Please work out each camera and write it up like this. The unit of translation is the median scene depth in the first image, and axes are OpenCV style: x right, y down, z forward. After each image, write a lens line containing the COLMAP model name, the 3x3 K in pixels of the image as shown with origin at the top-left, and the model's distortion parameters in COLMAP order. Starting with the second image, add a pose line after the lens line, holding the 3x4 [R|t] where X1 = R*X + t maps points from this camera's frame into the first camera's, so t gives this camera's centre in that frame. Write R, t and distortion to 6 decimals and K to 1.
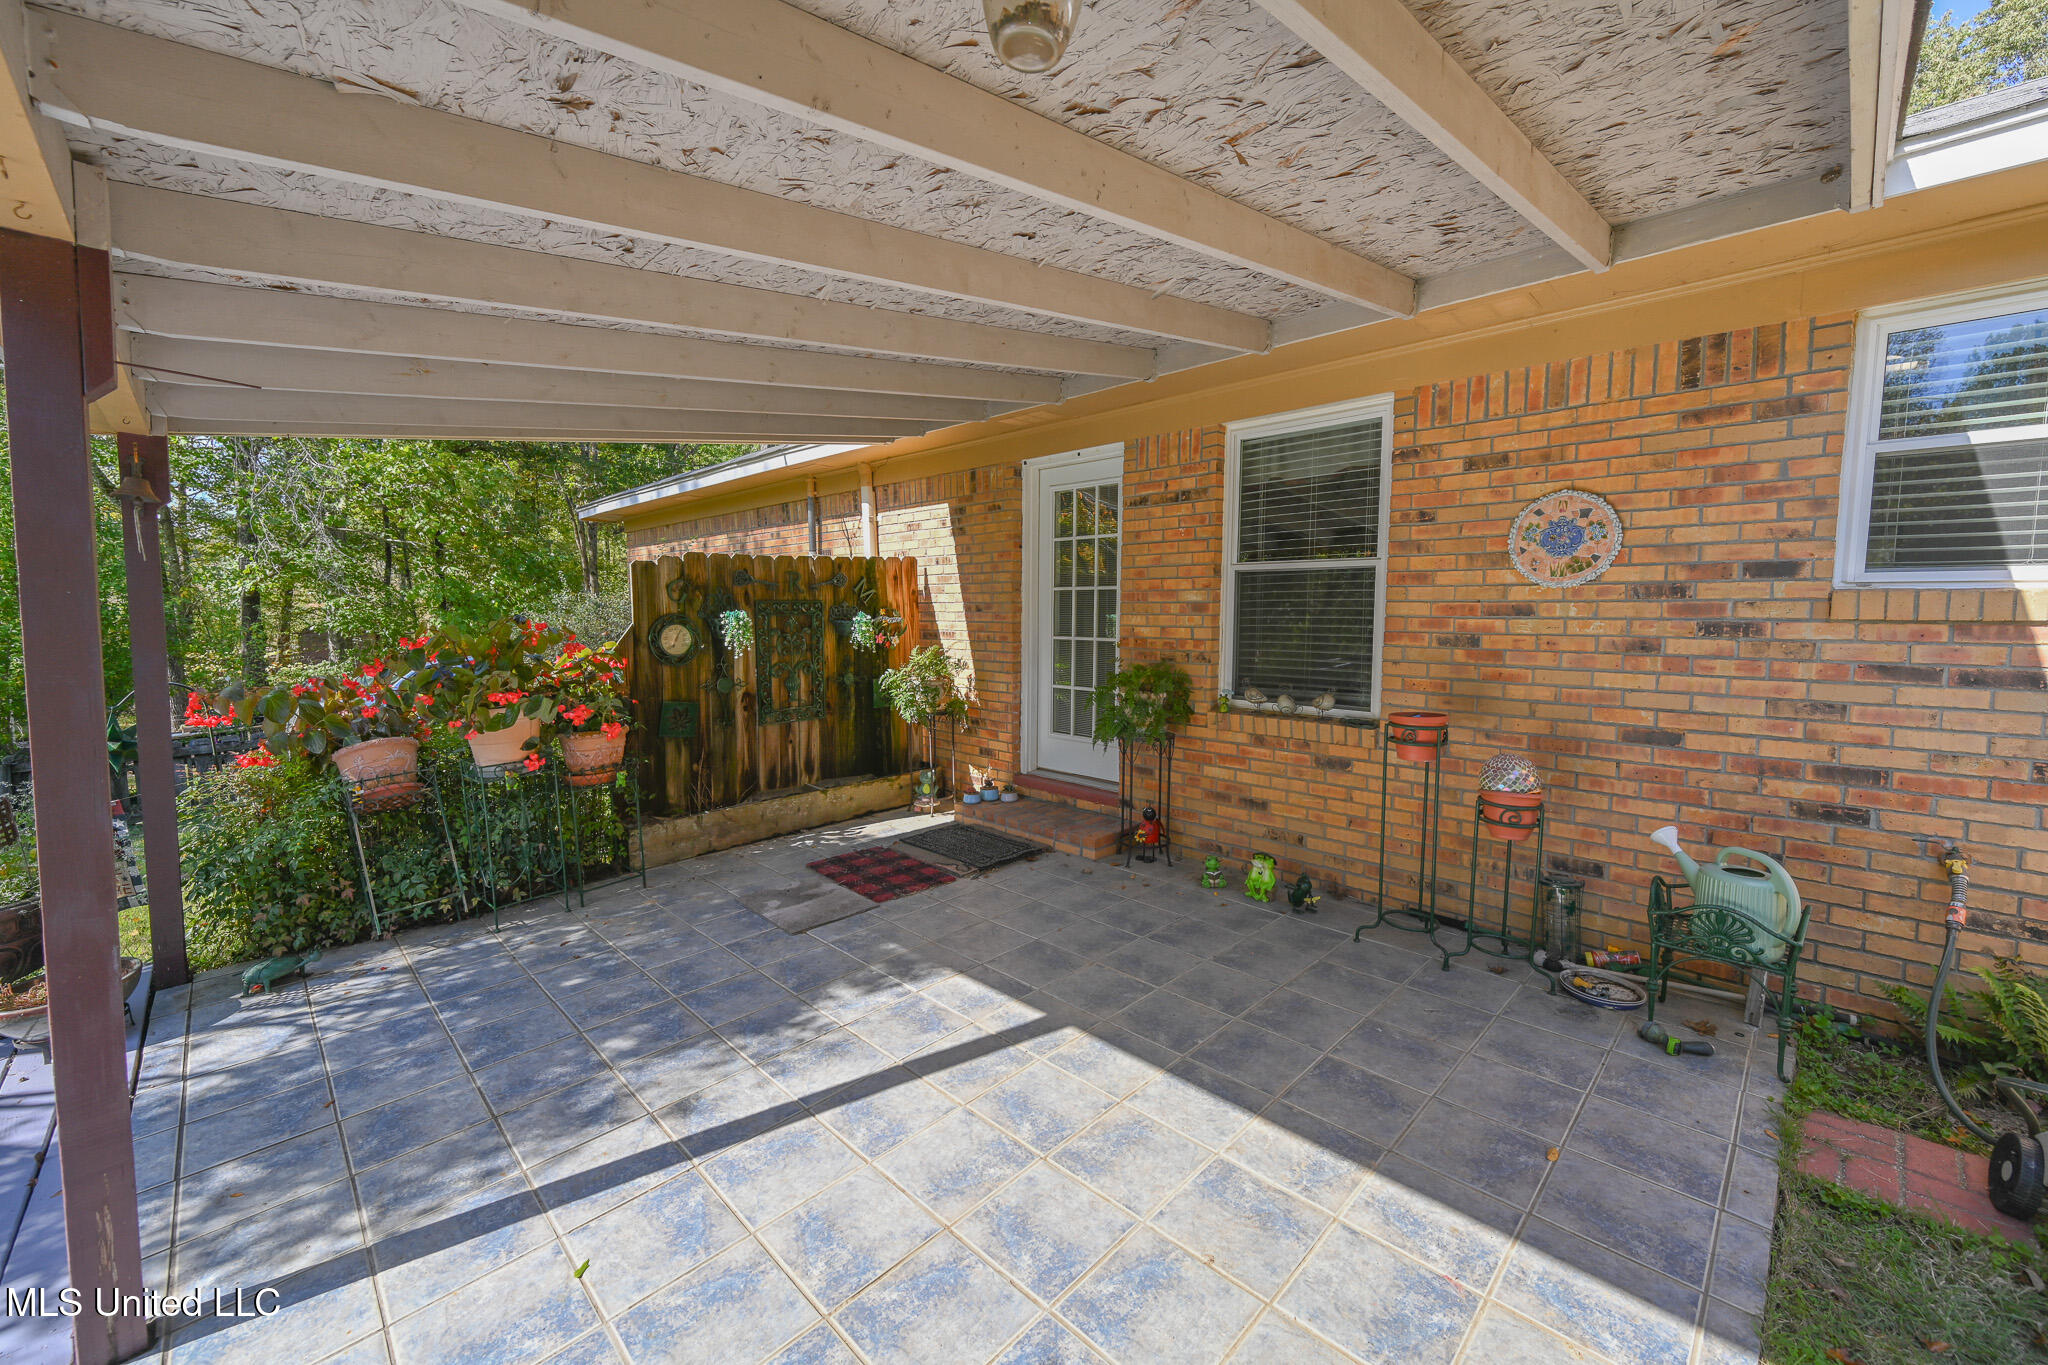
lens RADIAL K [[810.5, 0, 1032.4], [0, 810.5, 672.1], [0, 0, 1]] dist [0.002914, -0.001780]
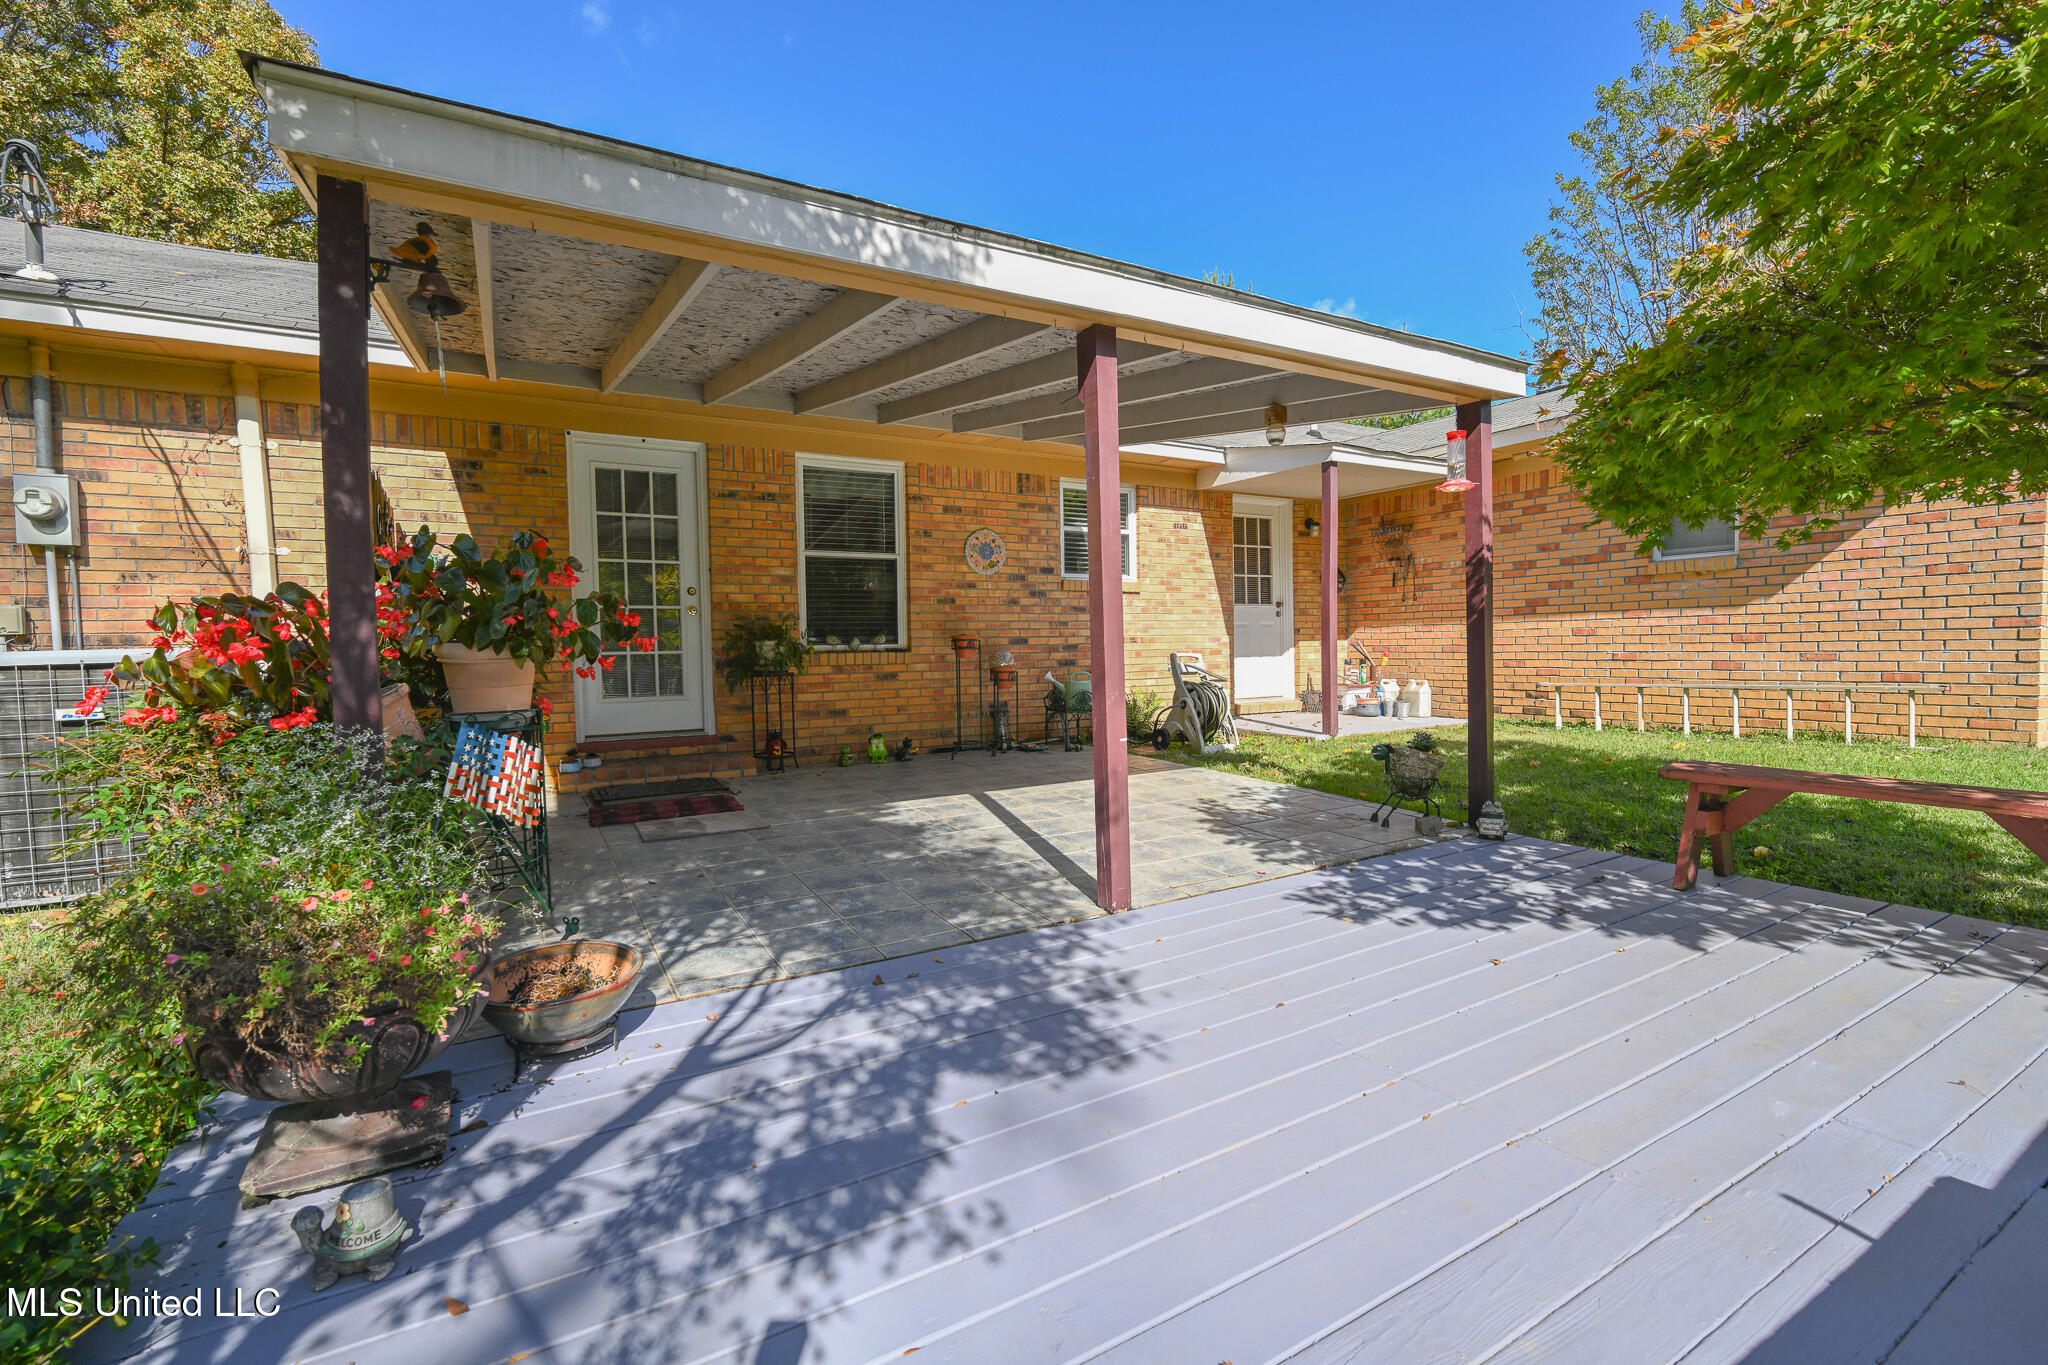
lens RADIAL K [[907.6, 0, 1026.4], [0, 907.6, 683.0], [0, 0, 1]] dist [0.000719, -0.000045]
pose [[0.251968, -0.049865, 0.966450, -1.604215], [0.090338, 0.995523, 0.027812, 0.119487], [-0.963510, 0.080299, 0.255345, 0.305589]]
